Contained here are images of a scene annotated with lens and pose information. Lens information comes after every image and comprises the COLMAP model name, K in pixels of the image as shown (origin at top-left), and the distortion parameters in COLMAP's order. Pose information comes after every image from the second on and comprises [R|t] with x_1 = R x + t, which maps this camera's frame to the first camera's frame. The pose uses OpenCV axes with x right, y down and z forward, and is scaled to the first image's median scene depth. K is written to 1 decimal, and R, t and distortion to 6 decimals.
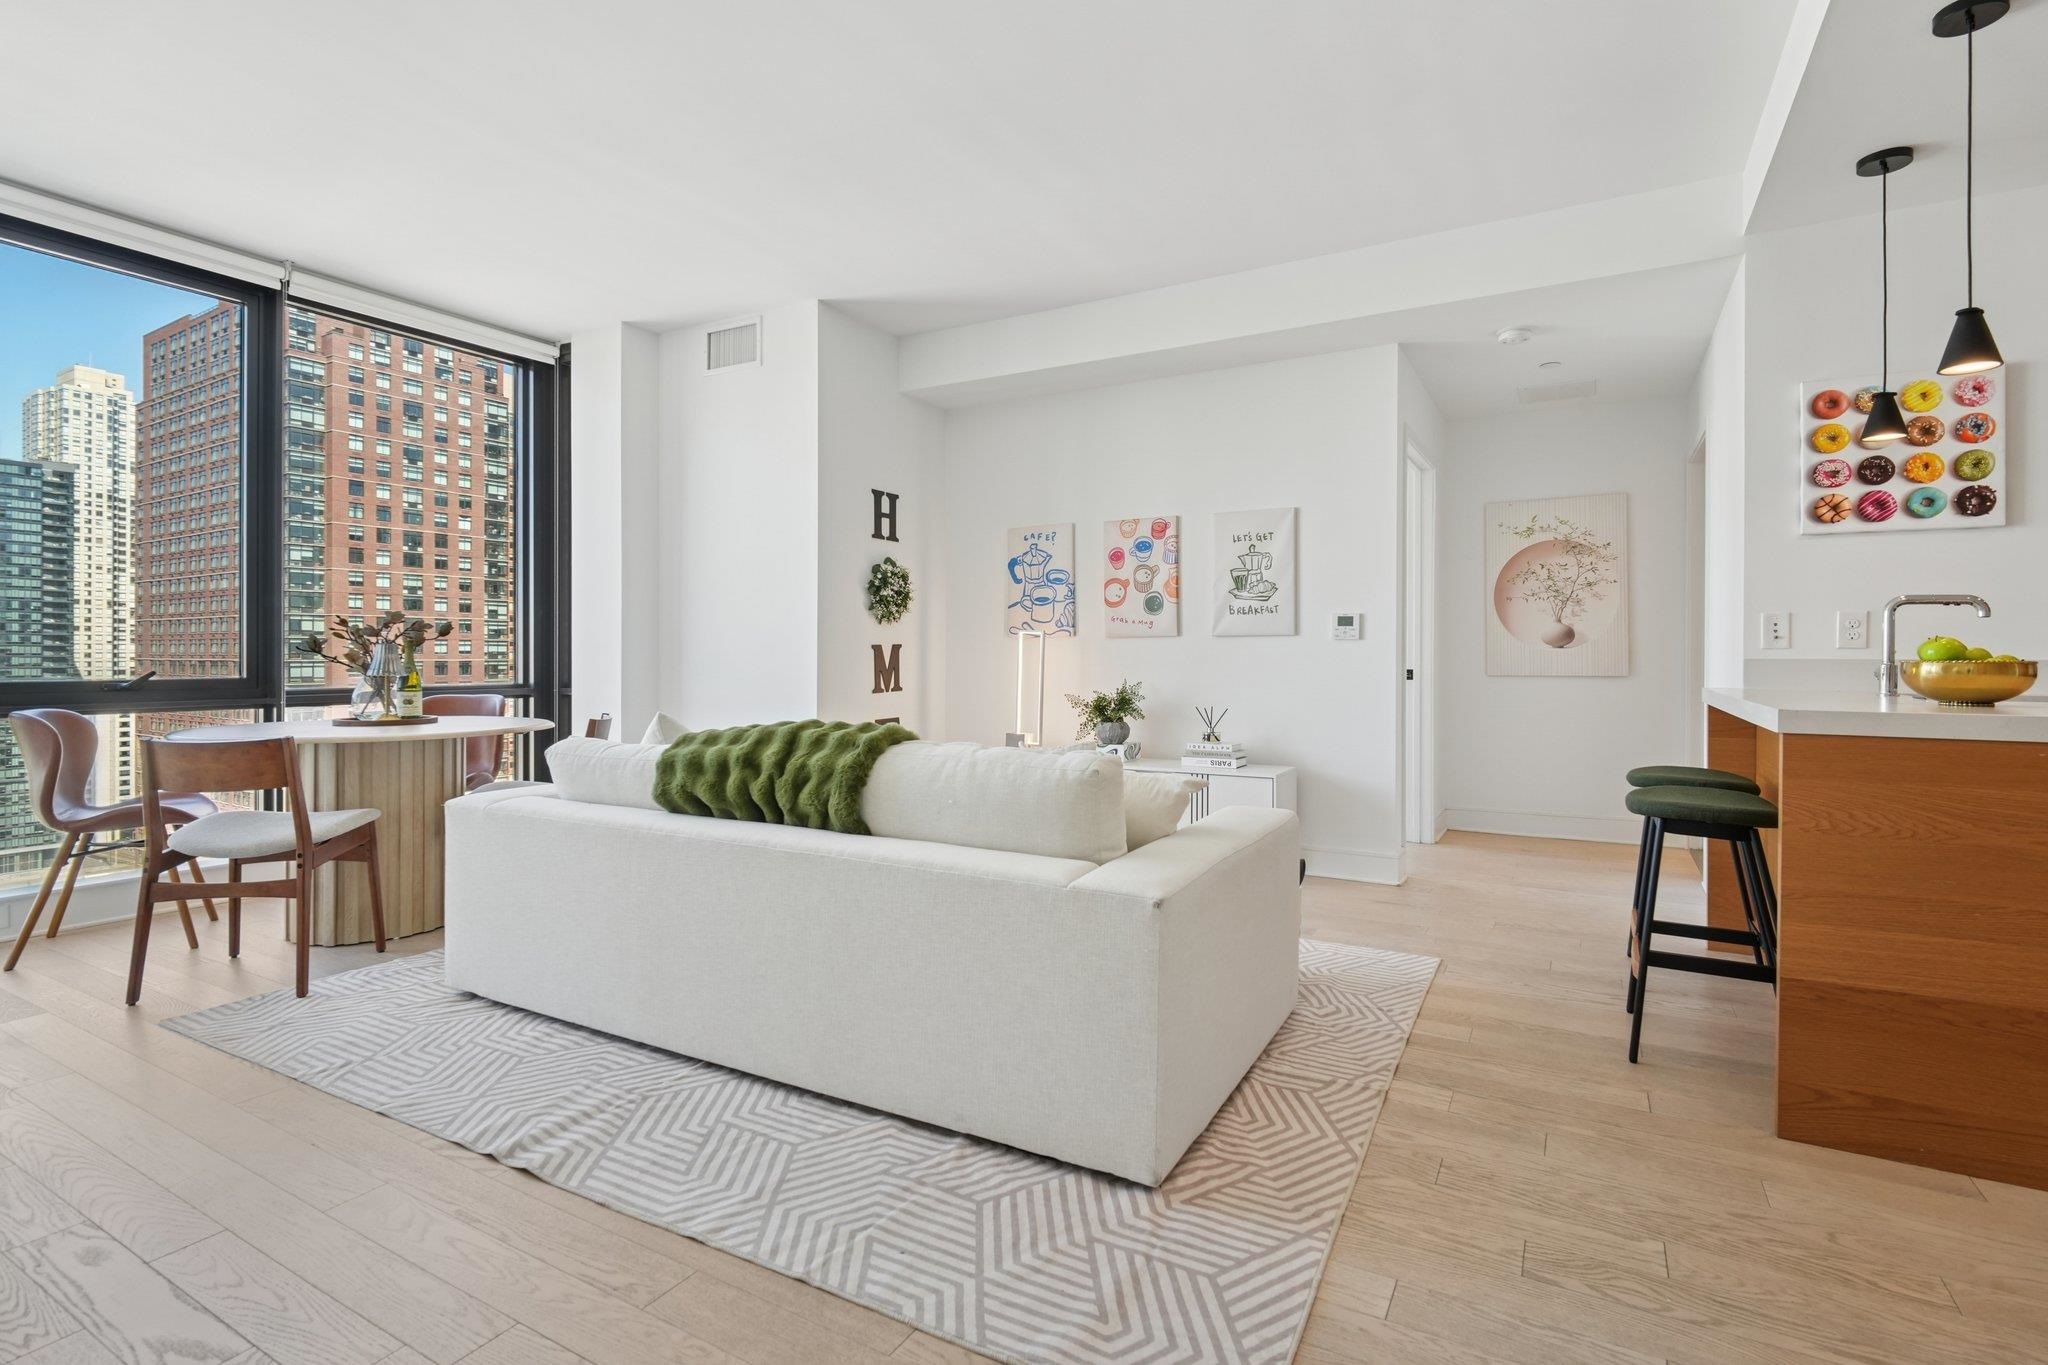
lens RADIAL K [[980.1, 0, 1026.5], [0, 980.1, 659.1], [0, 0, 1]] dist [-0.004695, -0.001410]
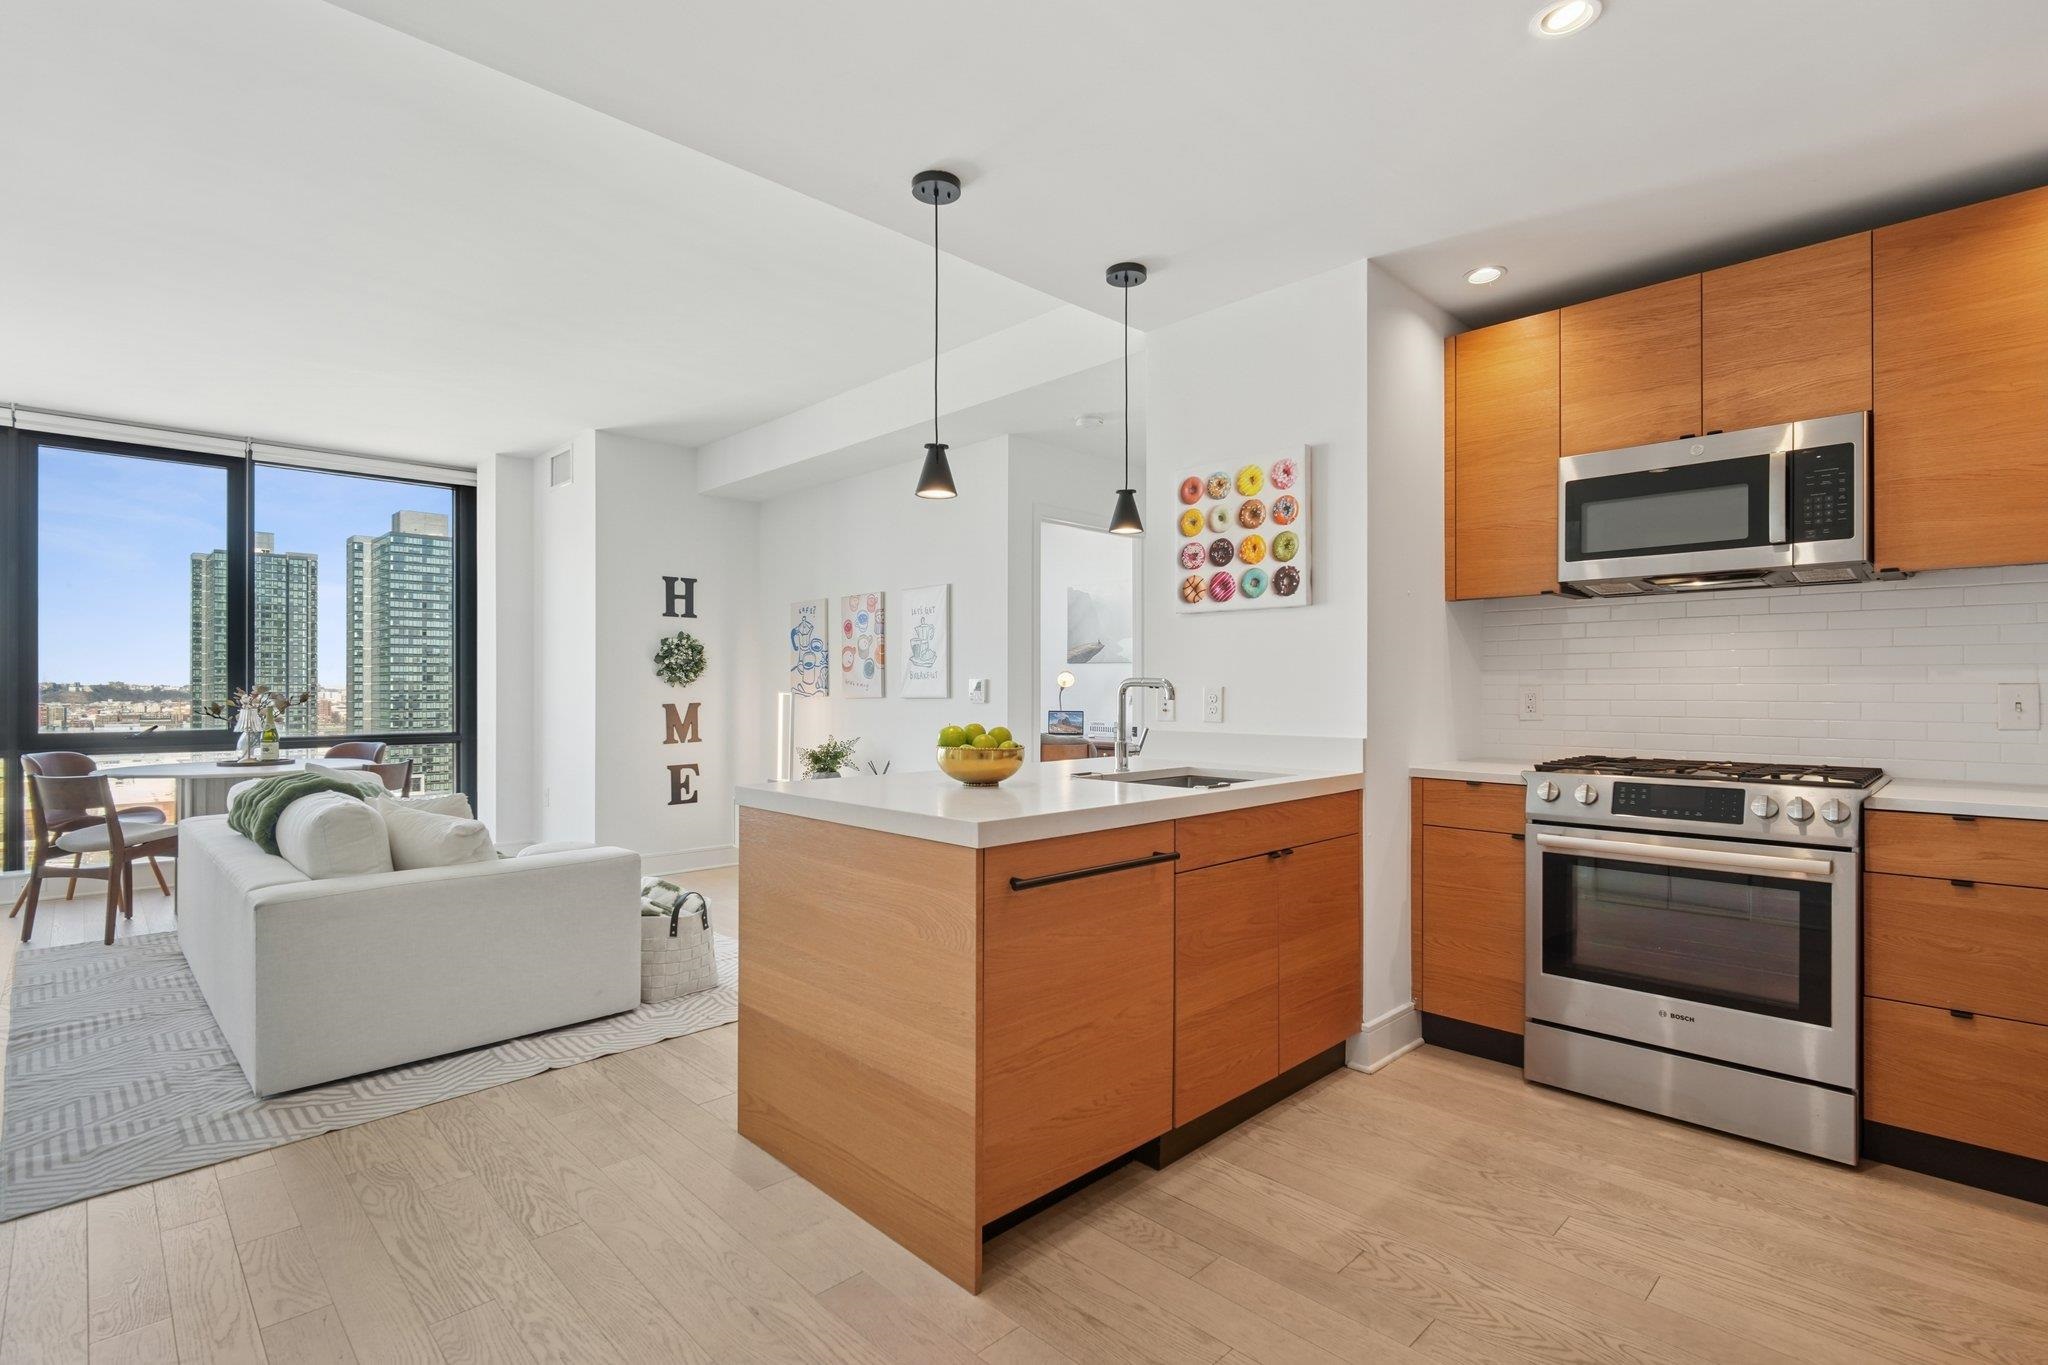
lens RADIAL K [[972.0, 0, 1021.2], [0, 972.0, 686.2], [0, 0, 1]] dist [0.000079, -0.000886]
pose [[0.960262, -0.003169, -0.279081, 0.610053], [0.001088, 0.999970, -0.007611, -0.027272], [0.279097, 0.007005, 0.960237, -0.036660]]
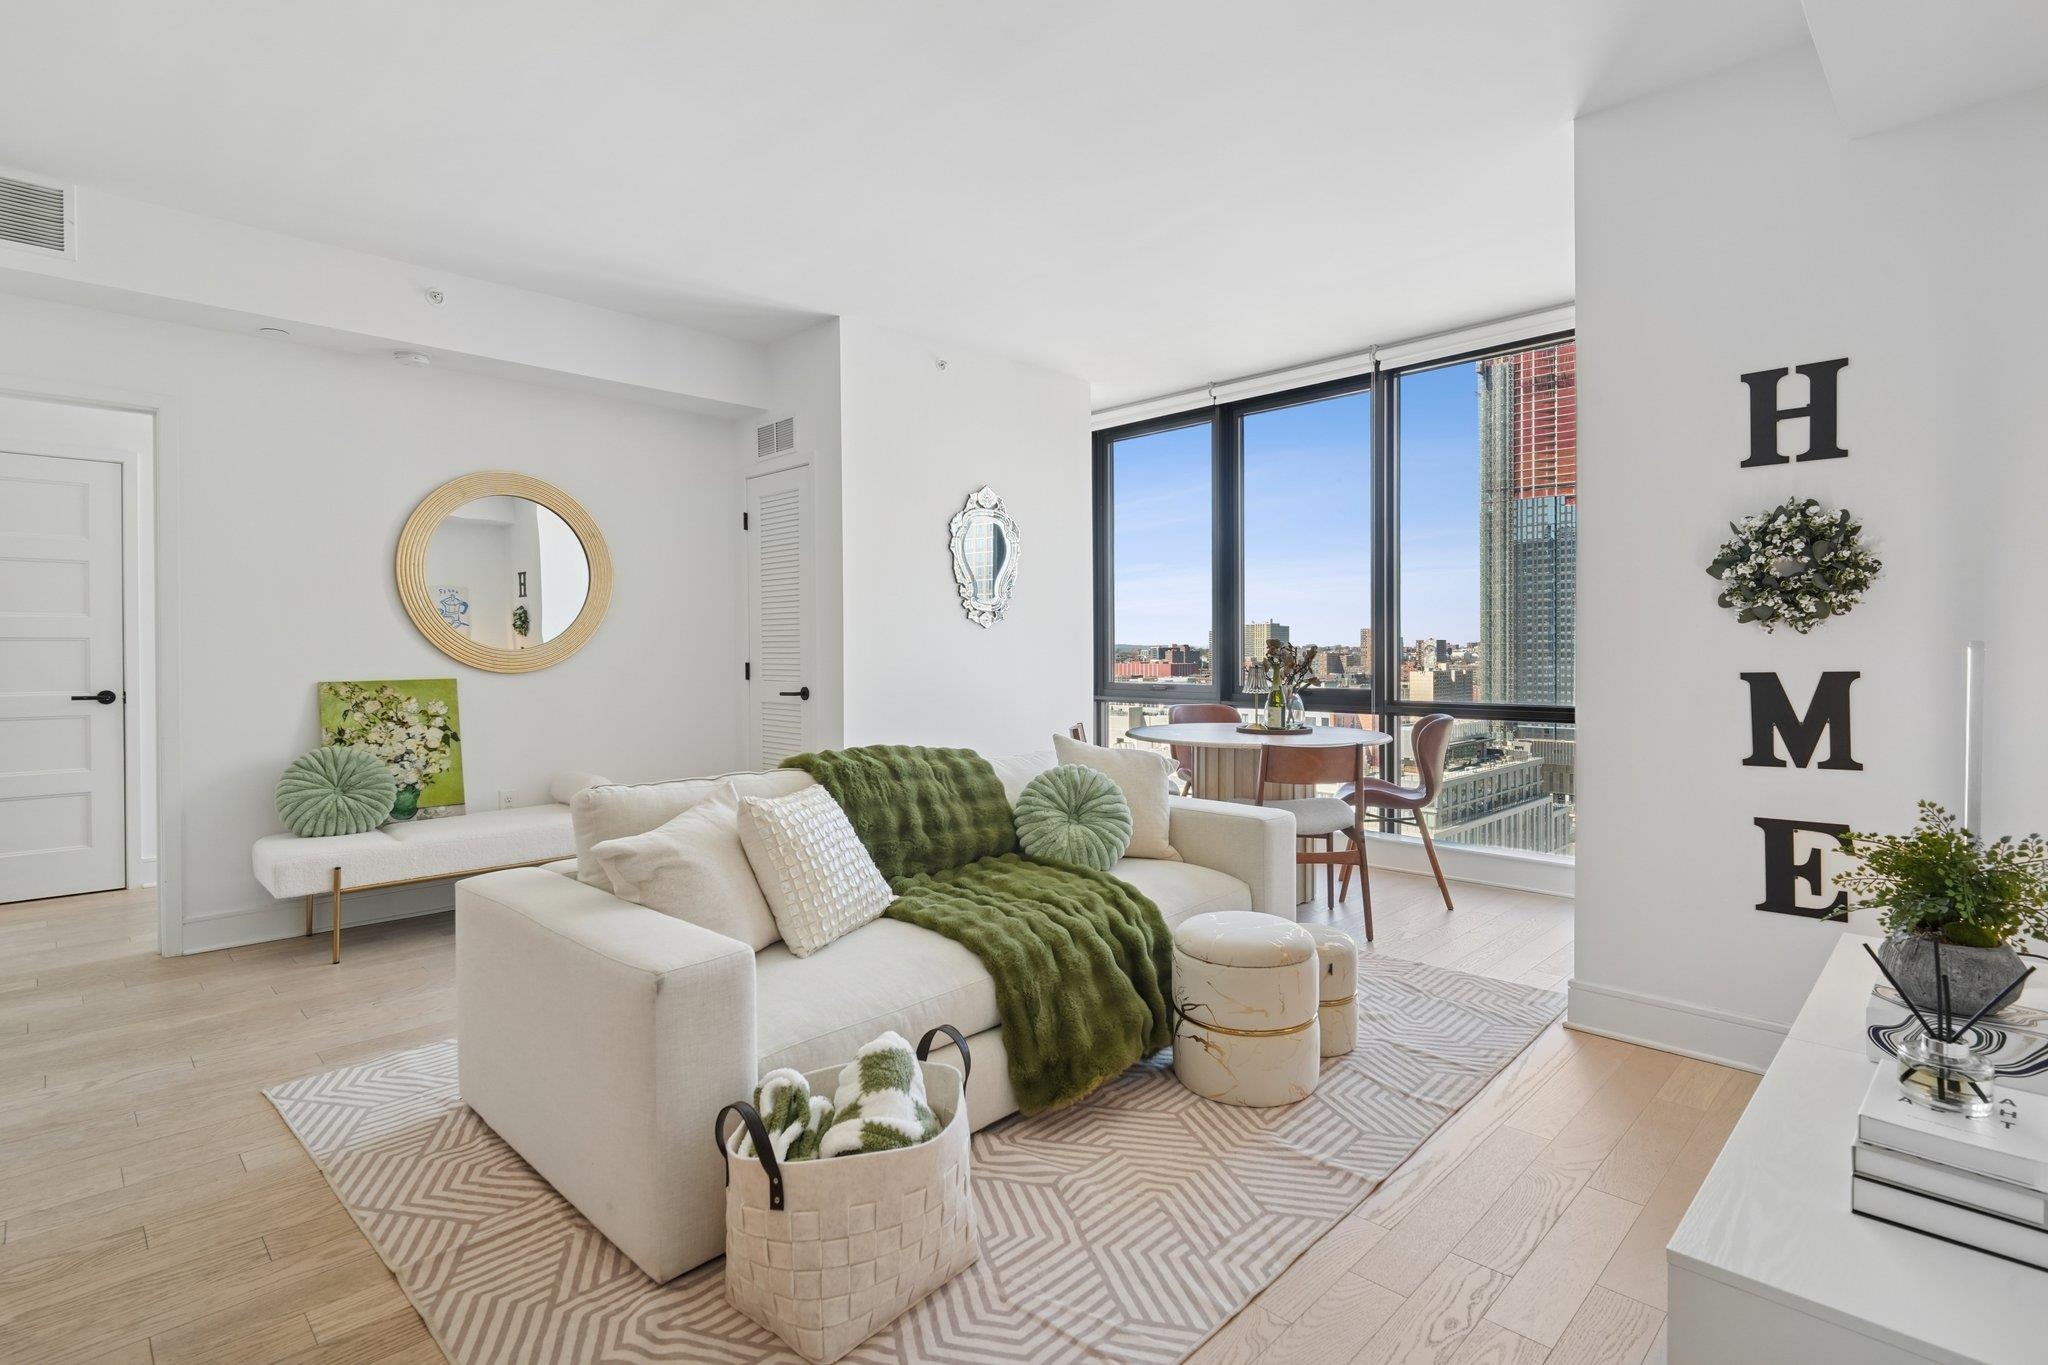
lens RADIAL K [[980.1, 0, 1026.5], [0, 980.1, 659.1], [0, 0, 1]] dist [-0.004695, -0.001410]
pose [[-0.258759, 0.008480, -0.965905, 0.448833], [-0.000484, 0.999960, 0.008909, -0.026251], [0.965942, 0.002772, -0.258745, 0.768611]]
